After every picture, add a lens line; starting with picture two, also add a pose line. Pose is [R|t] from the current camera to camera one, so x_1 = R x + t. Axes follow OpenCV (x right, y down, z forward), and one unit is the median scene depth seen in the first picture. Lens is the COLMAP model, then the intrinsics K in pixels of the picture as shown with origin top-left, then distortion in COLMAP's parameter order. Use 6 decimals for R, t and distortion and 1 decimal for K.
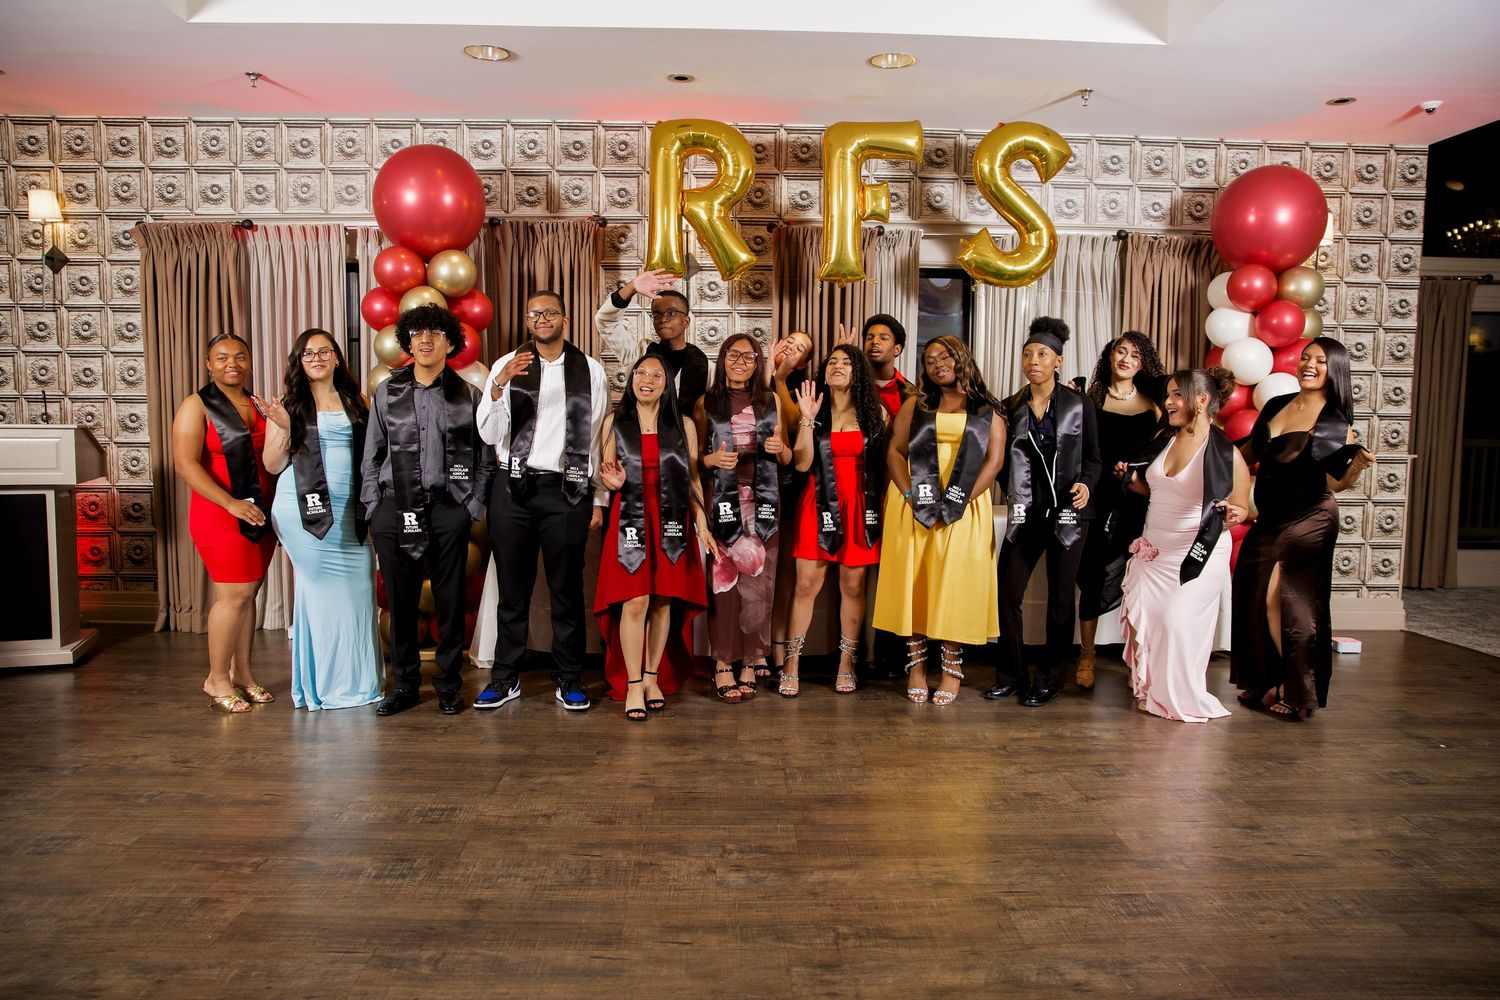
lens RADIAL K [[1014.3, 0, 750.0], [0, 1014.3, 500.0], [0, 0, 1]] dist [-0.100282, 0.079118]
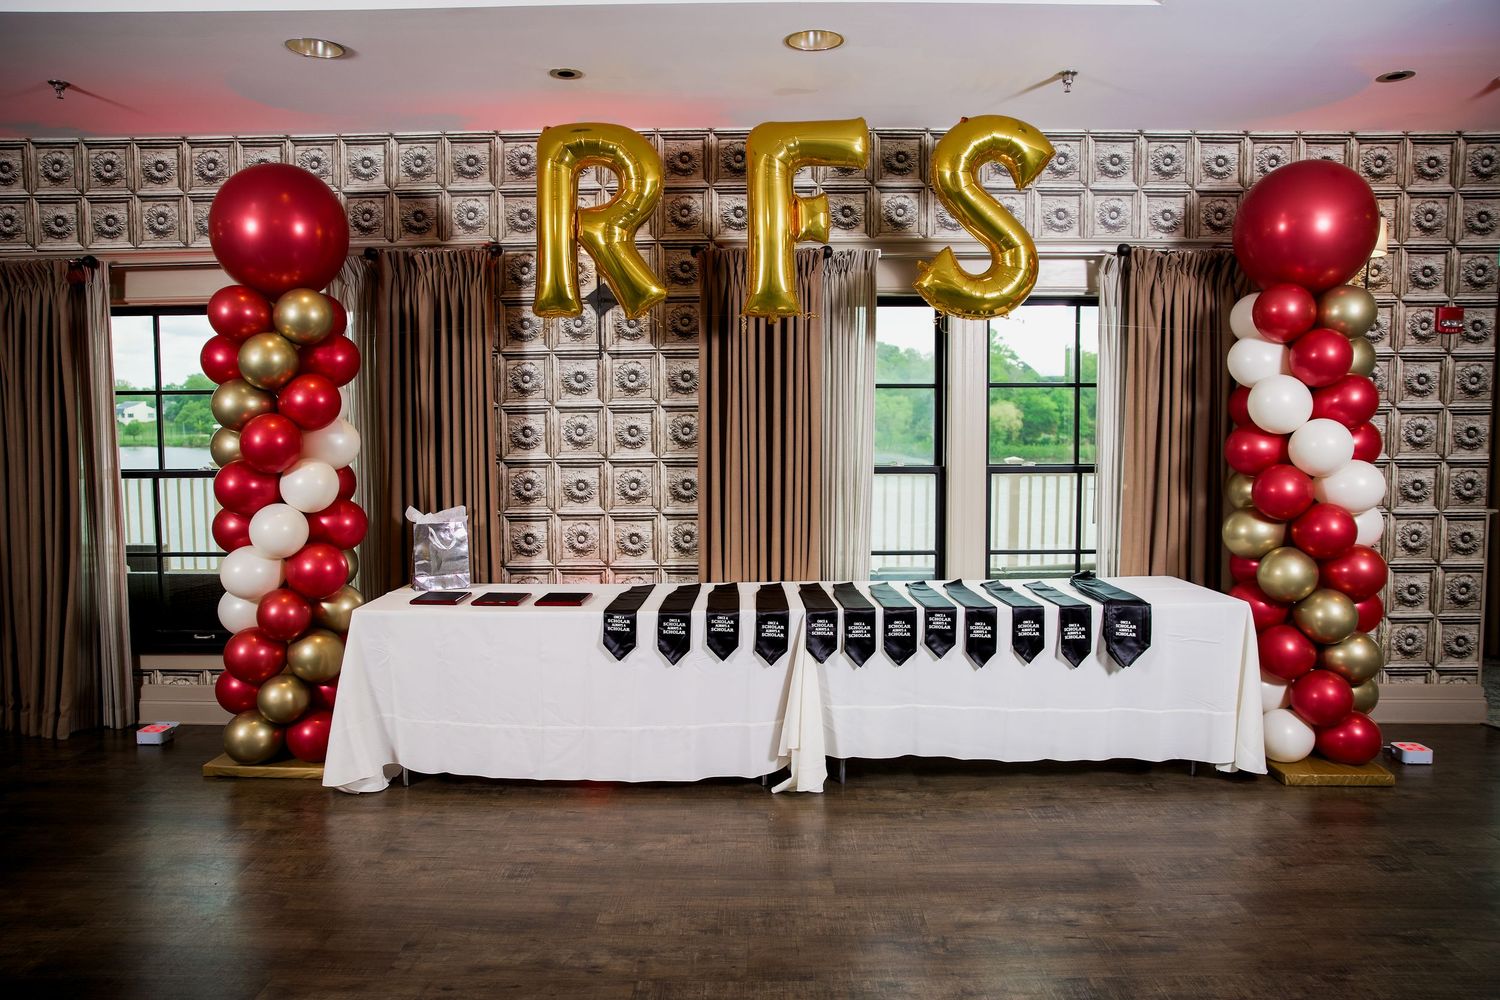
lens RADIAL K [[1014.3, 0, 750.0], [0, 1014.3, 500.0], [0, 0, 1]] dist [-0.100282, 0.079118]
pose [[0.998979, -0.010925, -0.043846, 0.102451], [0.010238, 0.999822, -0.015872, -0.051813], [0.044012, 0.015407, 0.998912, 0.173759]]
